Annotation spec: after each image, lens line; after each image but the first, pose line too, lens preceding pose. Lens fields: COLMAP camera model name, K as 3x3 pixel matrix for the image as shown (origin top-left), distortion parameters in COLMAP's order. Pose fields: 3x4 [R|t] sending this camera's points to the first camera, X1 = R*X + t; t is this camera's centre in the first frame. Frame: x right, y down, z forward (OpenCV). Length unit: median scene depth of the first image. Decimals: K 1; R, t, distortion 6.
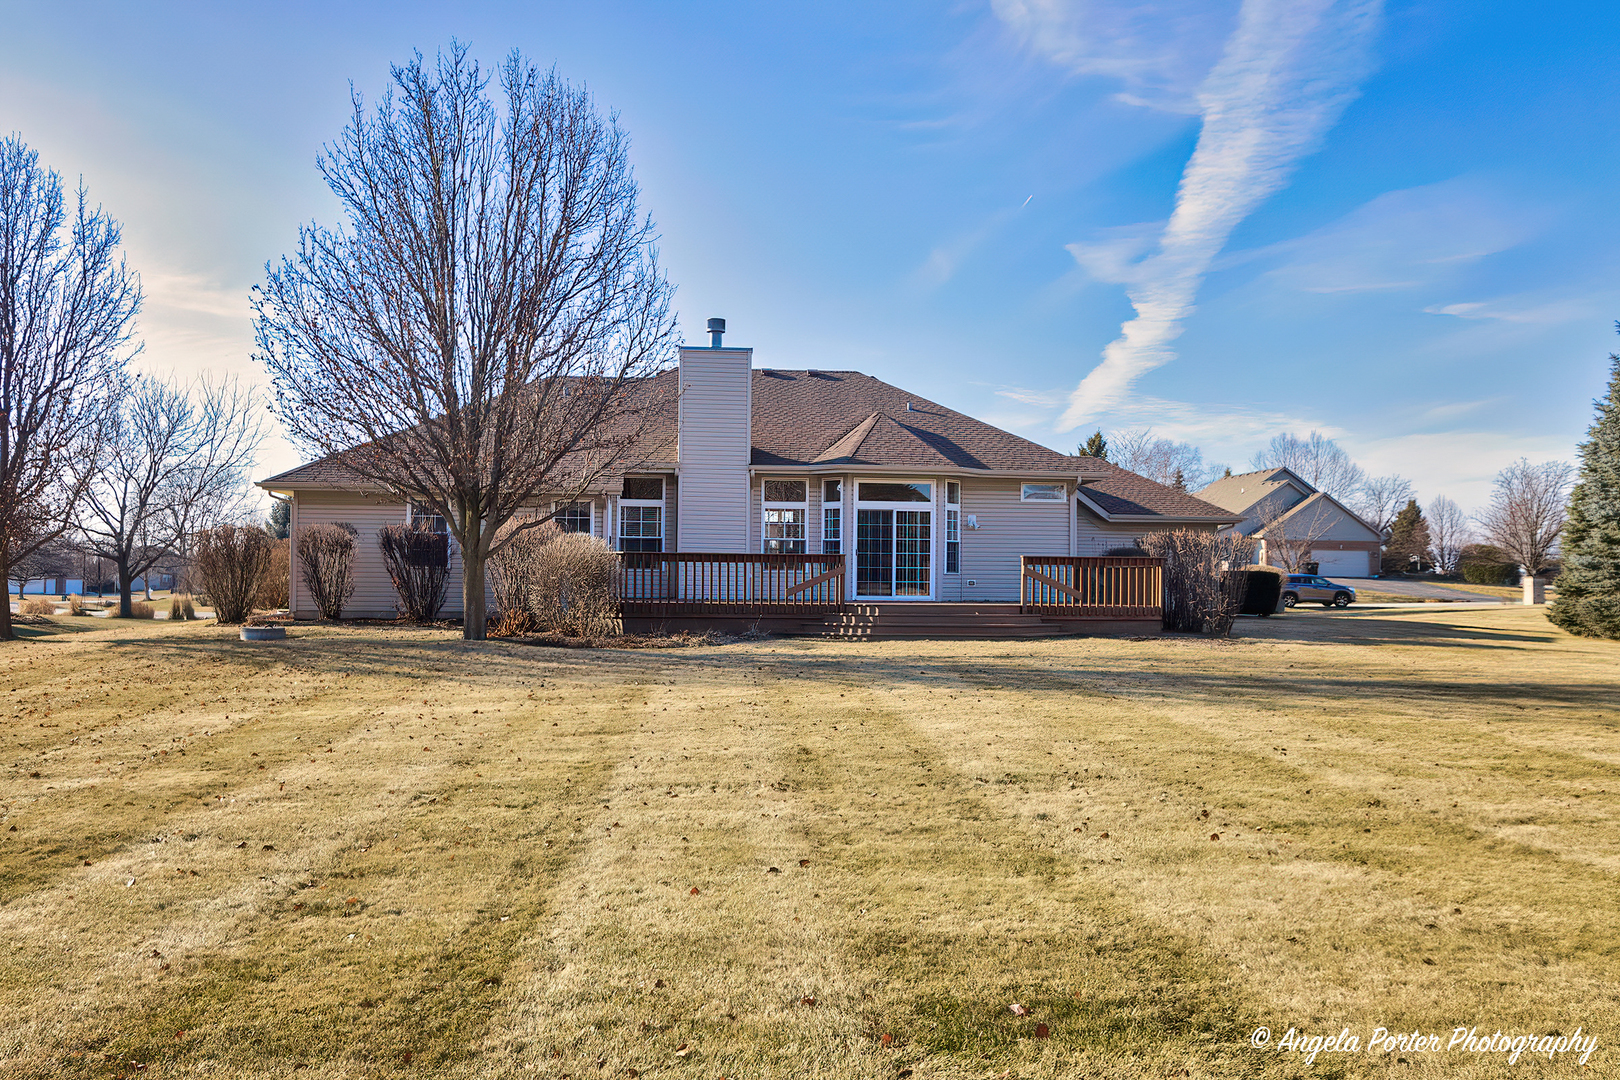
lens RADIAL K [[1296.4, 0, 810.0], [0, 1296.4, 540.0], [0, 0, 1]] dist [-0.000484, 0.000485]
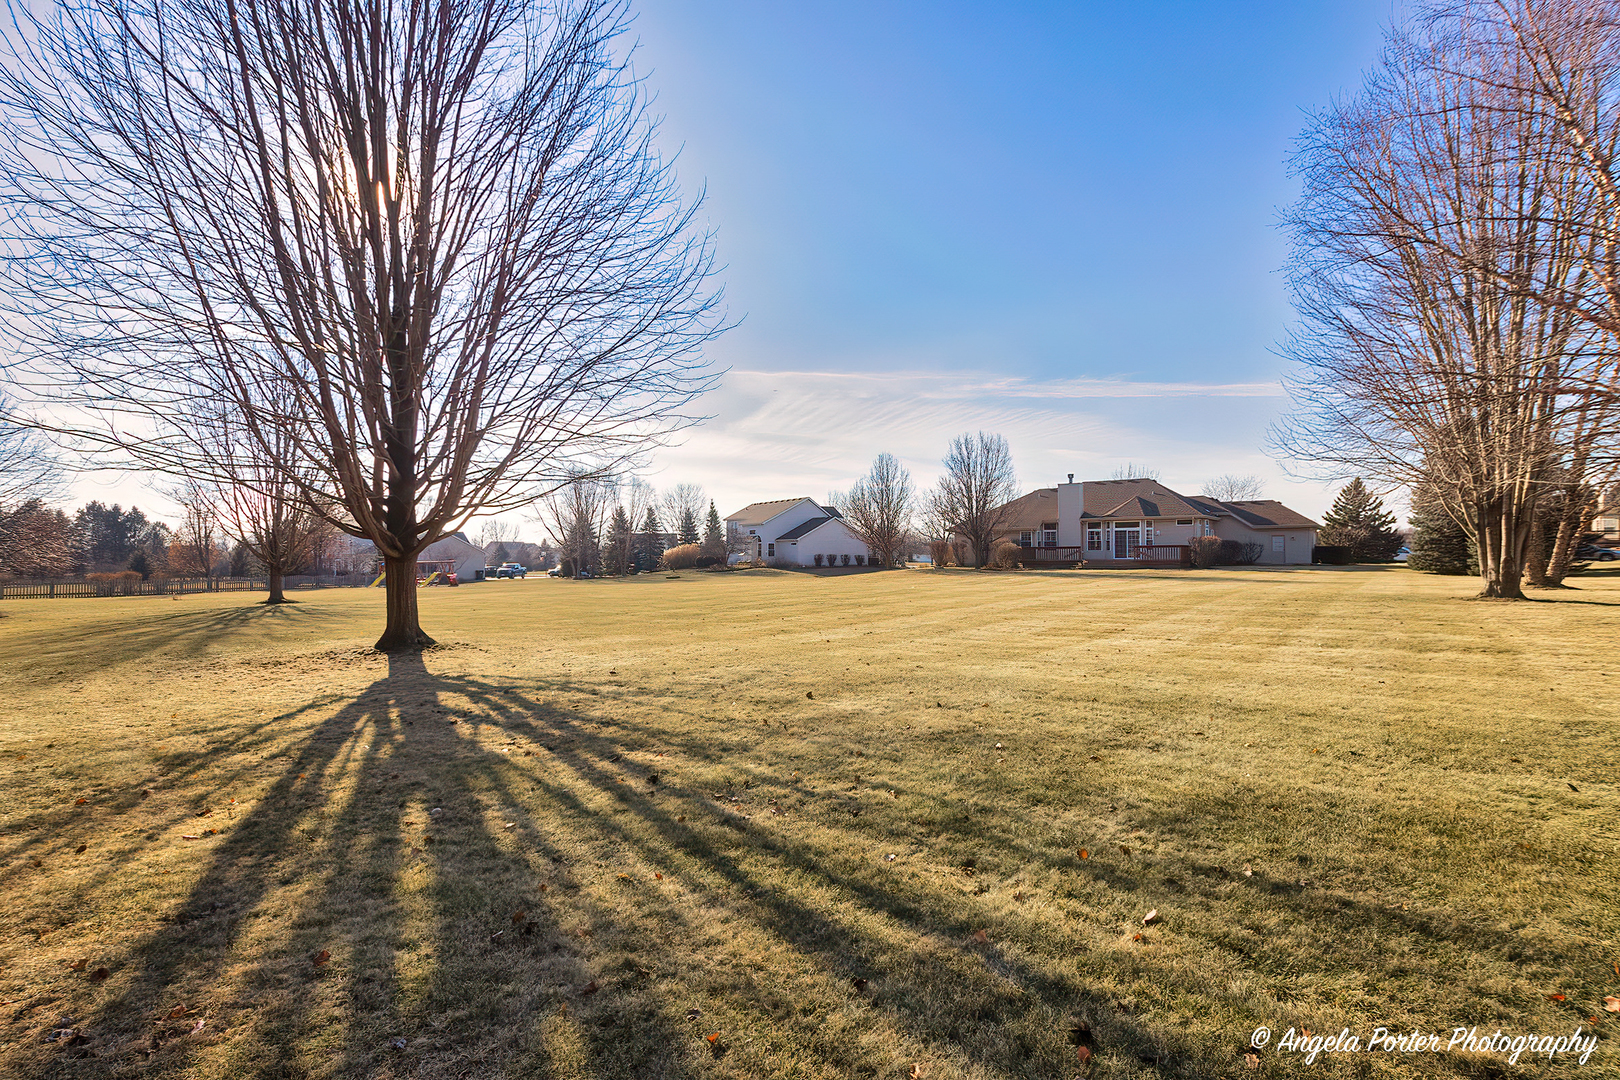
lens RADIAL K [[760.7, 0, 810.0], [0, 760.7, 540.0], [0, 0, 1]] dist [0.001345, 0.000205]
pose [[0.743164, -0.027866, -0.668529, 0.723276], [0.018970, 0.999608, -0.020579, 0.022603], [0.668841, 0.002611, 0.743401, -0.873021]]
